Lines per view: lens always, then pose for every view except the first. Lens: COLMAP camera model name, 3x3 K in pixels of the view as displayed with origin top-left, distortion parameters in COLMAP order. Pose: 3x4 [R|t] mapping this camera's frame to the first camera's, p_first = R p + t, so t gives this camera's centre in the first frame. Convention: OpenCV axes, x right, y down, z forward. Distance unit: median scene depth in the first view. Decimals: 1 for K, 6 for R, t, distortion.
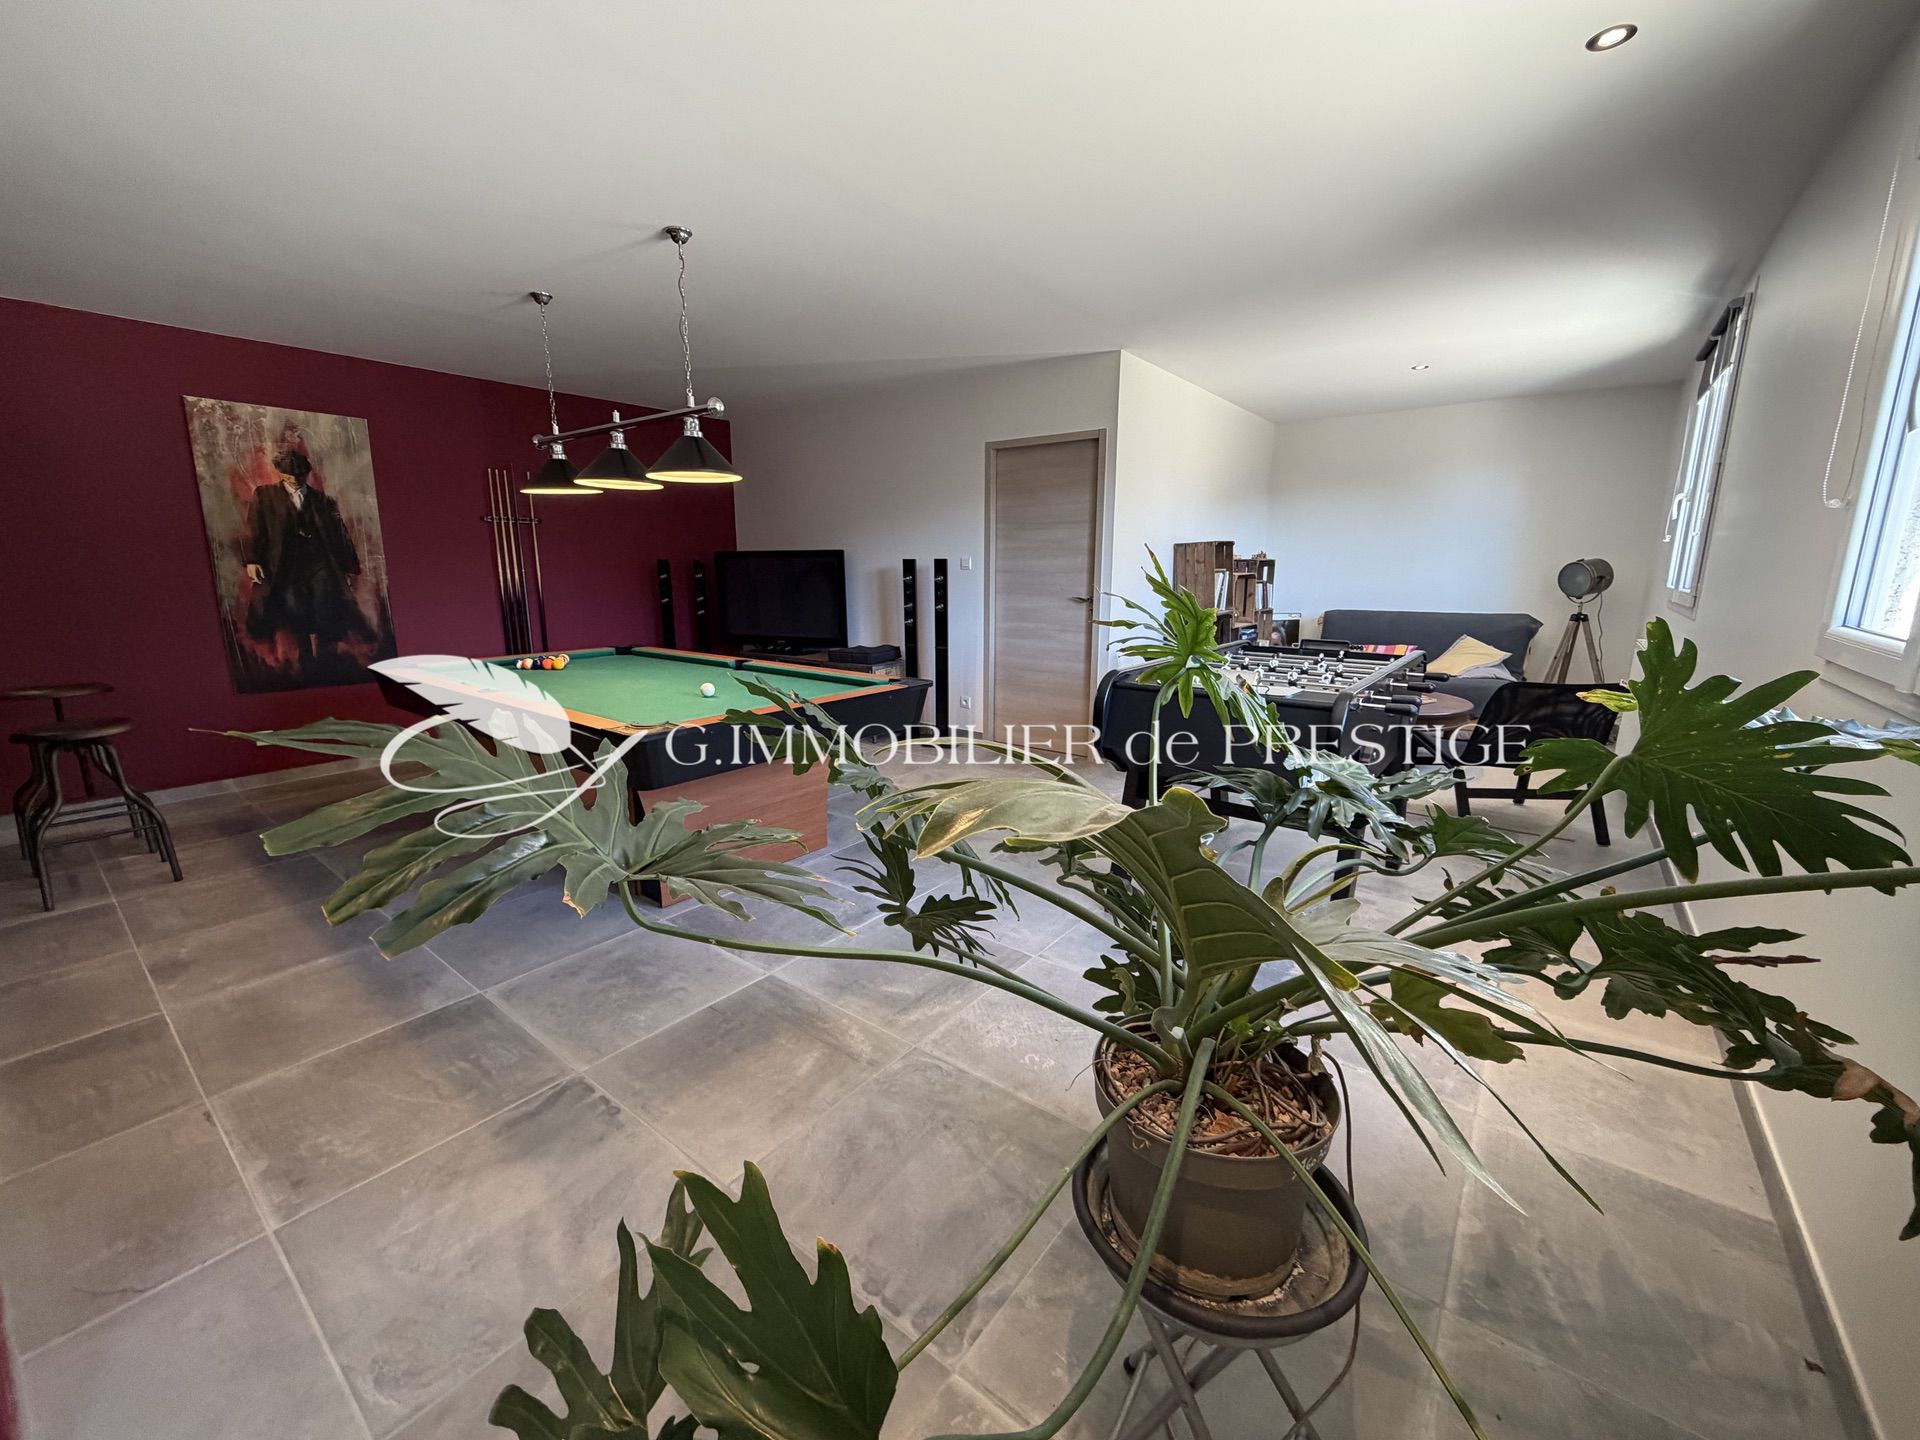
lens RADIAL K [[766.5, 0, 962.6], [0, 766.5, 713.9], [0, 0, 1]] dist [0.000474, -0.000571]
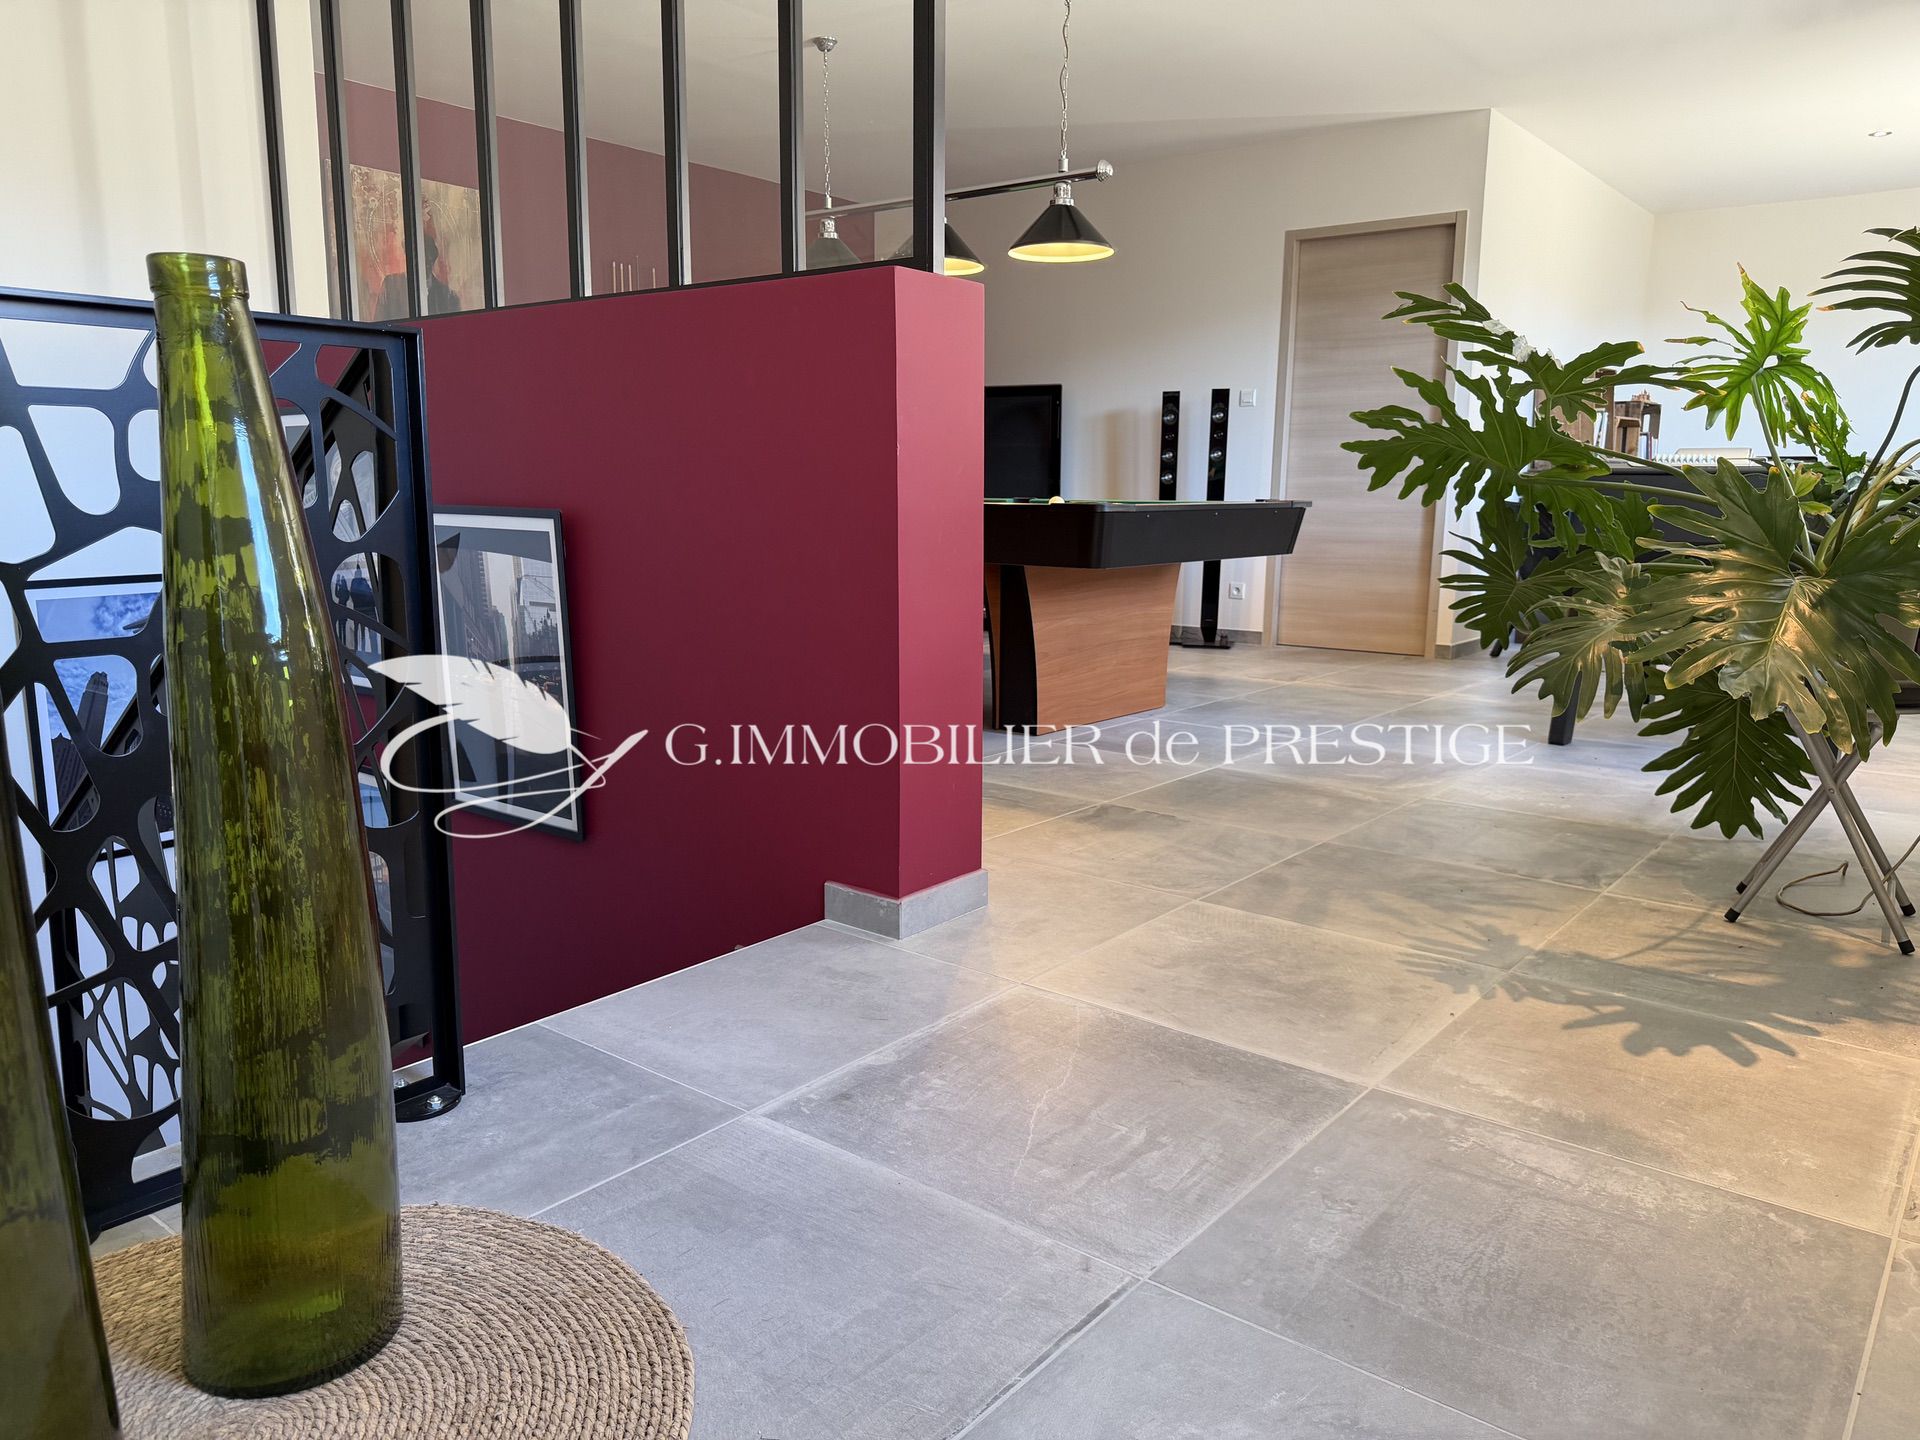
lens RADIAL K [[1384.7, 0, 955.1], [0, 1384.7, 723.3], [0, 0, 1]] dist [0.012127, -0.010562]
pose [[0.999815, 0.012203, -0.014854, -0.266577], [-0.012579, 0.999597, -0.025452, 0.161389], [0.014537, 0.025634, 0.999566, -0.337861]]
